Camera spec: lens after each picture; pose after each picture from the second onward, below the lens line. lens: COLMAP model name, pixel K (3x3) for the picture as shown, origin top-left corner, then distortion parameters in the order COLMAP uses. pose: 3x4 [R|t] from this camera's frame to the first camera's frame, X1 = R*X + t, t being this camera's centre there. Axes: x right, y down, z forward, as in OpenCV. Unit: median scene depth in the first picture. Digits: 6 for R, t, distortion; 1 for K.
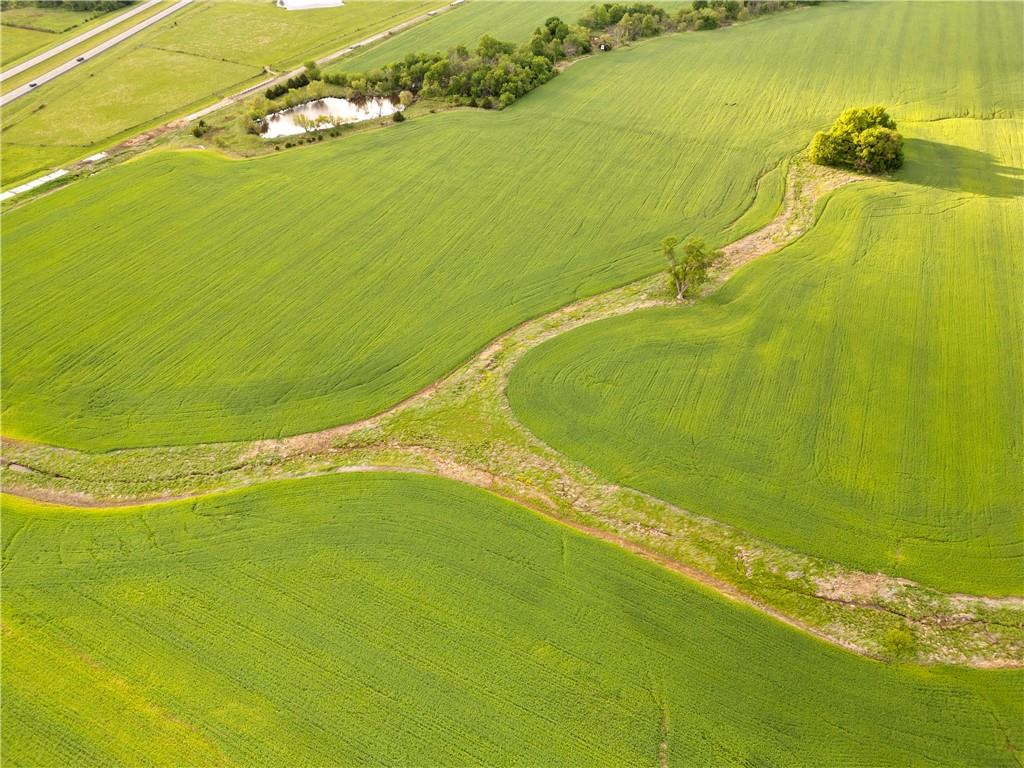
lens RADIAL K [[711.6, 0, 509.1], [0, 711.6, 381.0], [0, 0, 1]] dist [0.077904, -0.073362]
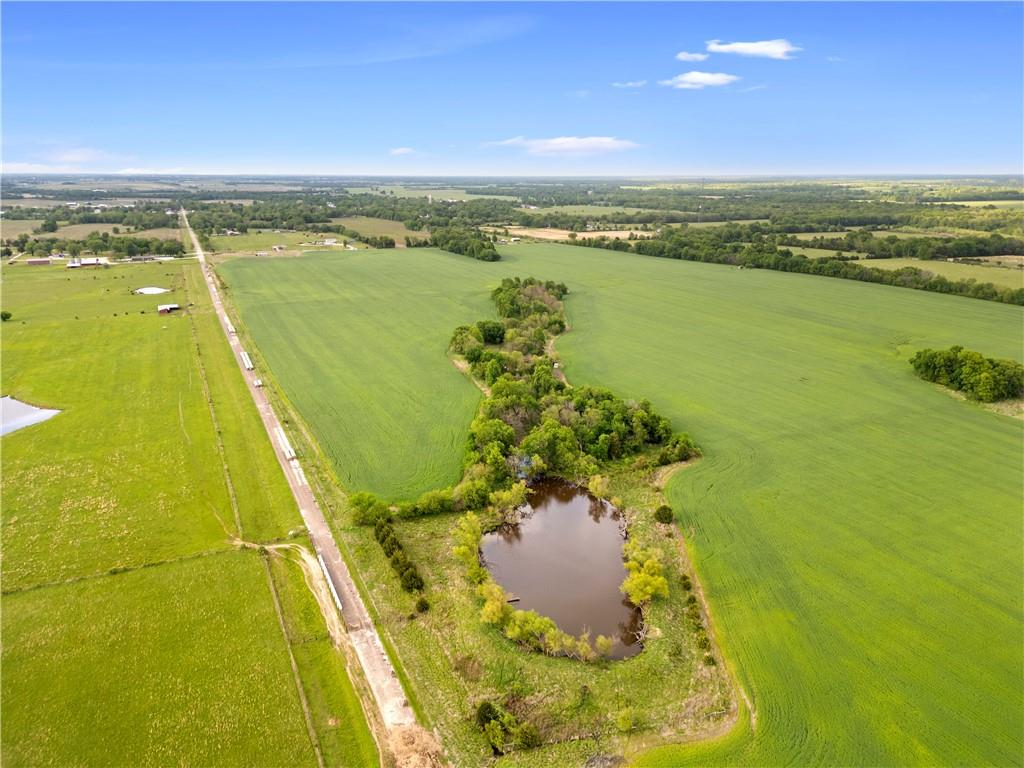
lens RADIAL K [[711.6, 0, 509.1], [0, 711.6, 381.0], [0, 0, 1]] dist [0.077904, -0.073362]
pose [[0.621525, -0.219601, 0.751986, -0.687788], [0.490963, 0.857197, -0.155461, -0.451632], [-0.610461, 0.465820, 0.640585, 0.670706]]
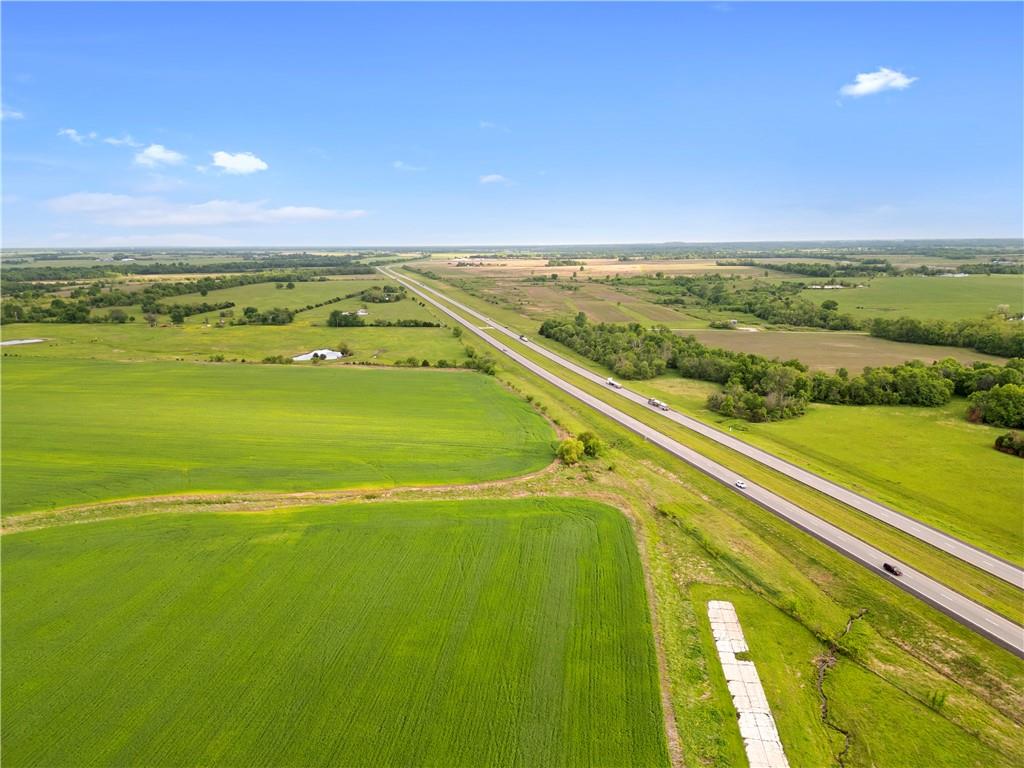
lens RADIAL K [[711.6, 0, 509.1], [0, 711.6, 381.0], [0, 0, 1]] dist [0.077904, -0.073362]
pose [[-0.948886, 0.069418, -0.307889, -0.400766], [-0.190324, 0.652340, 0.733641, -0.533487], [0.251776, 0.754741, -0.605785, 0.888050]]
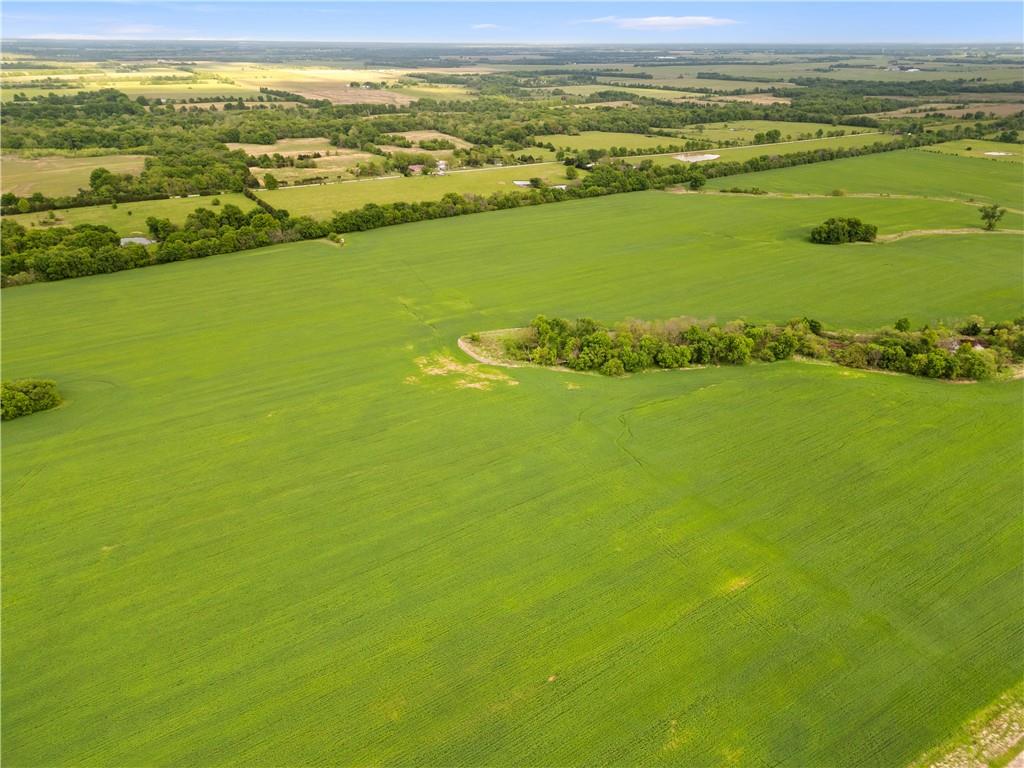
lens RADIAL K [[711.6, 0, 509.1], [0, 711.6, 381.0], [0, 0, 1]] dist [0.077904, -0.073362]
pose [[-0.849795, -0.230289, 0.474146, 0.233427], [0.327231, 0.474713, 0.817048, -1.717143], [-0.413240, 0.849479, -0.328051, 2.042103]]
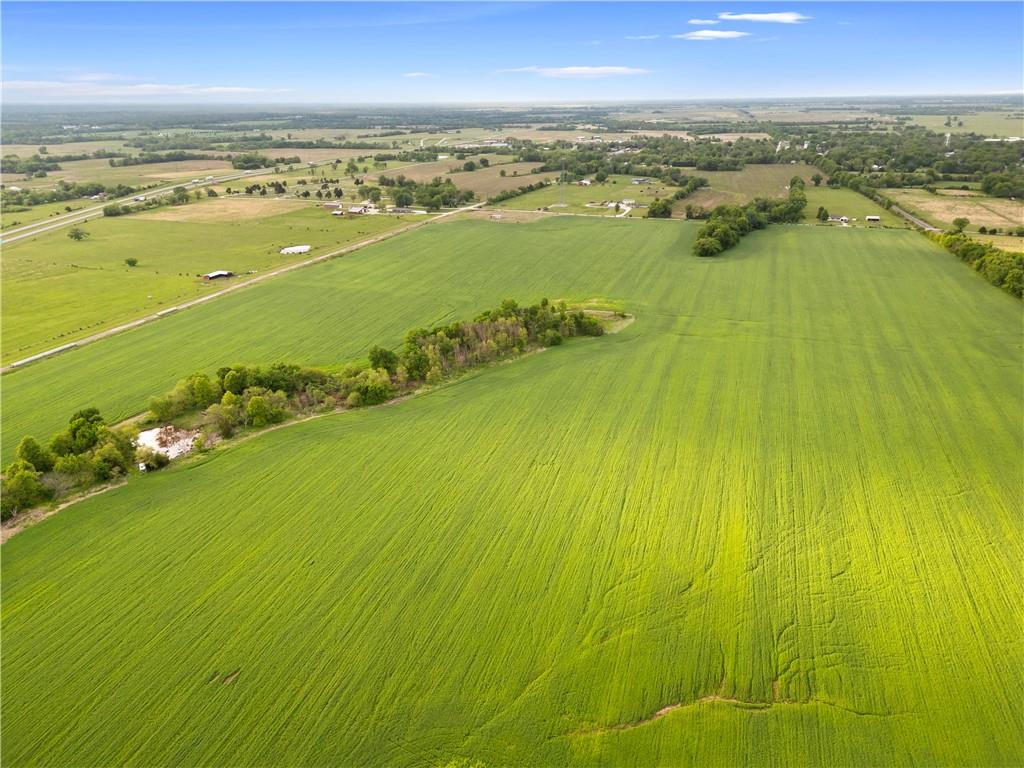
lens RADIAL K [[711.6, 0, 509.1], [0, 711.6, 381.0], [0, 0, 1]] dist [0.077904, -0.073362]
pose [[0.993829, -0.049940, 0.099043, 0.477063], [0.077057, 0.953113, -0.292641, -0.439464], [-0.079784, 0.298467, 0.951079, 0.535543]]
